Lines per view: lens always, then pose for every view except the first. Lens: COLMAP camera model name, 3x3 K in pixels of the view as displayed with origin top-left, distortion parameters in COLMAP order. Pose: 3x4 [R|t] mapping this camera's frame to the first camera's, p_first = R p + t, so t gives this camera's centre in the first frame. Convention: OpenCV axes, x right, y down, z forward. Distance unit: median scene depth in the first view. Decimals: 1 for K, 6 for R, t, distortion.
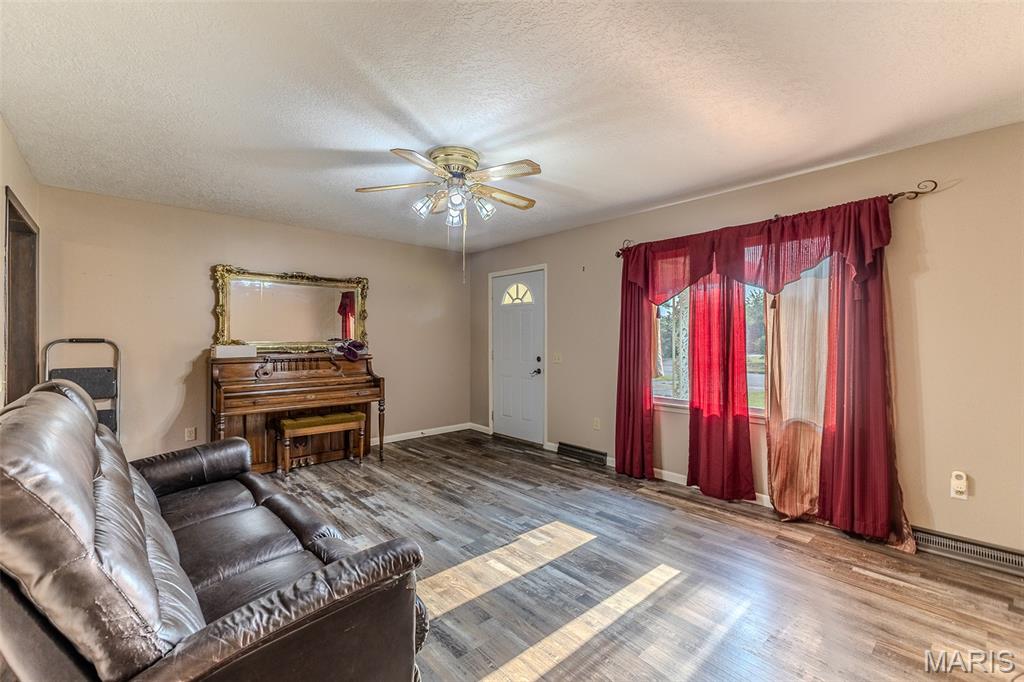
lens RADIAL K [[440.2, 0, 513.0], [0, 440.2, 340.1], [0, 0, 1]] dist [0.013246, -0.001473]
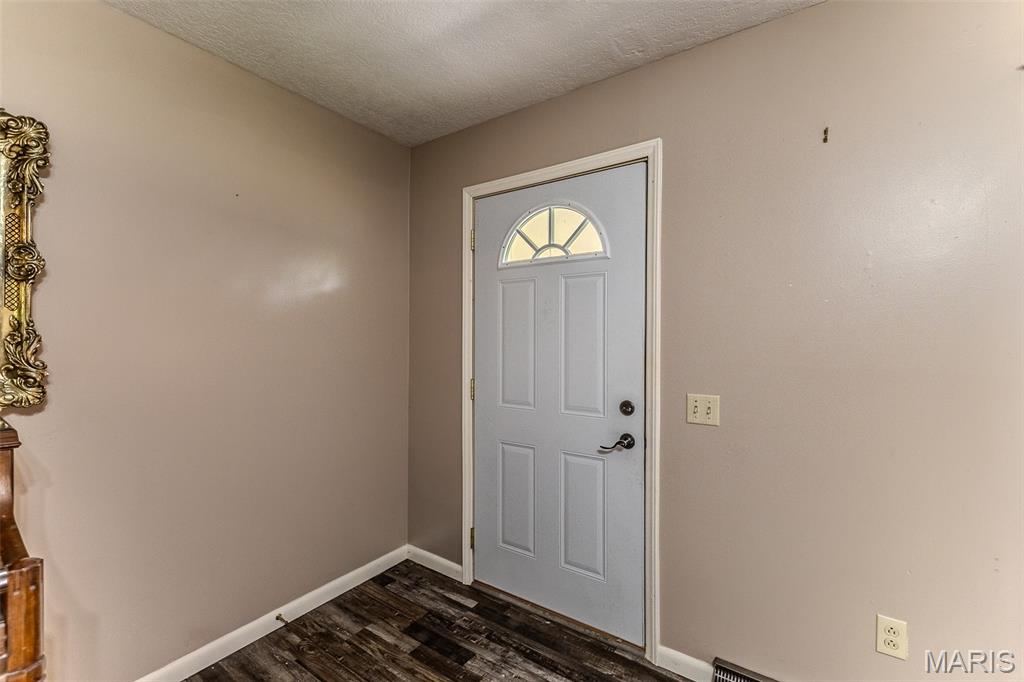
lens RADIAL K [[440.2, 0, 514.3], [0, 440.2, 338.4], [0, 0, 1]] dist [0.013246, -0.001473]
pose [[0.971363, 0.004023, 0.237567, -0.162865], [-0.002675, 0.999978, -0.005996, -0.016005], [-0.237586, 0.005188, 0.971353, 0.914755]]
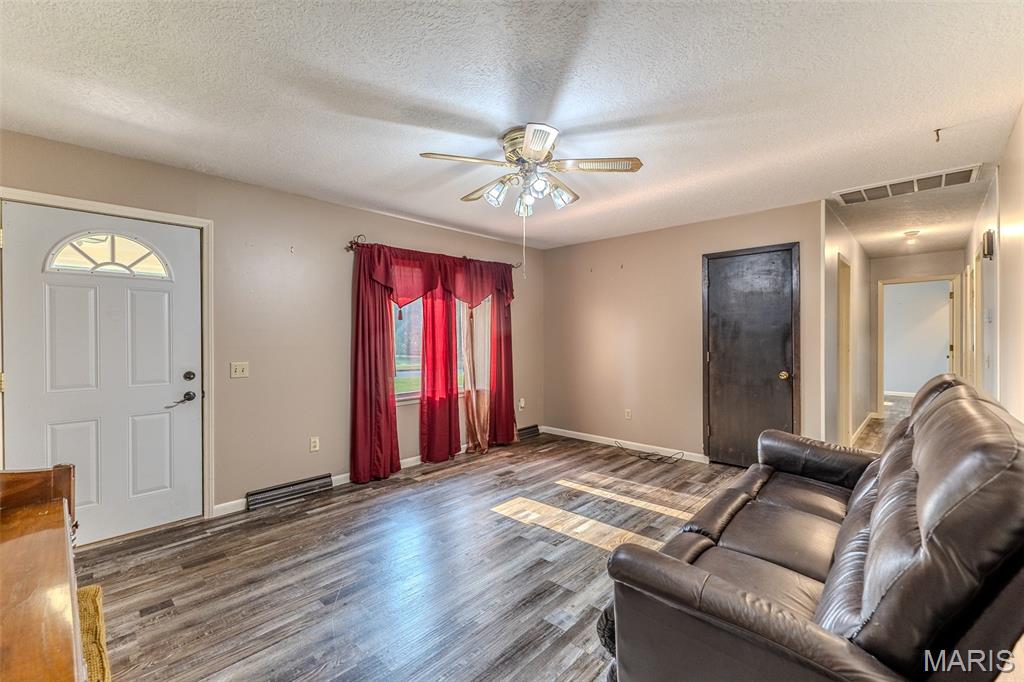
lens RADIAL K [[440.2, 0, 514.8], [0, 440.2, 336.0], [0, 0, 1]] dist [0.013246, -0.001473]
pose [[-0.092906, 0.002538, 0.995672, -0.792998], [0.012009, 0.999927, -0.001429, -0.006228], [-0.995602, 0.011824, -0.092930, 0.844790]]
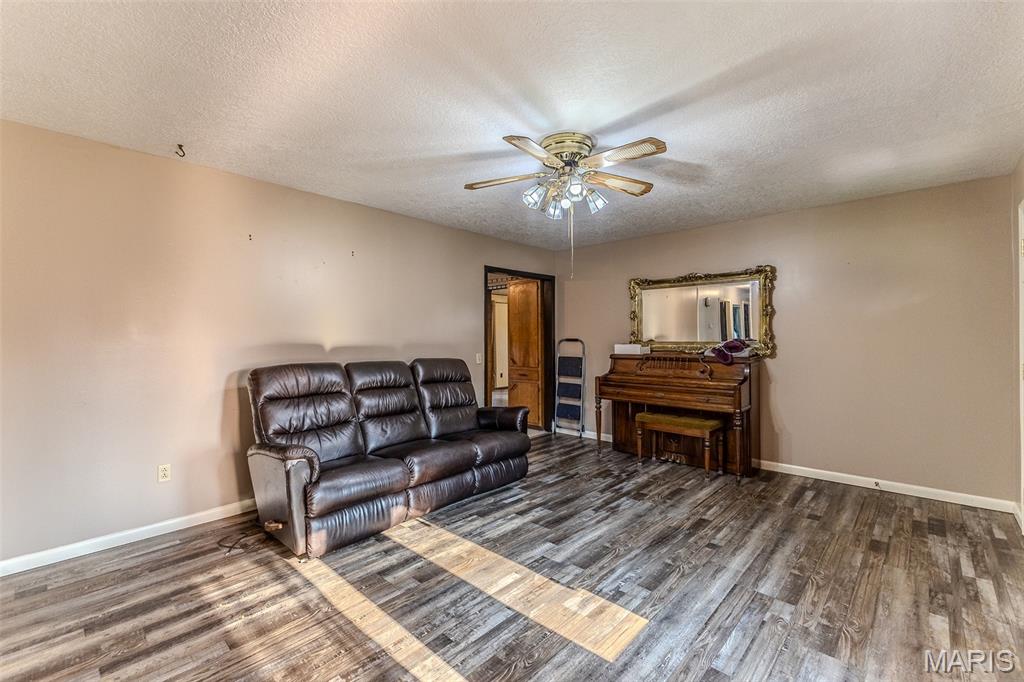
lens RADIAL K [[440.2, 0, 513.2], [0, 440.2, 341.3], [0, 0, 1]] dist [0.013246, -0.001473]
pose [[0.092742, 0.006869, -0.995666, 0.593538], [-0.002277, 0.999975, 0.006686, -0.004091], [0.995688, 0.001647, 0.092756, 0.605361]]
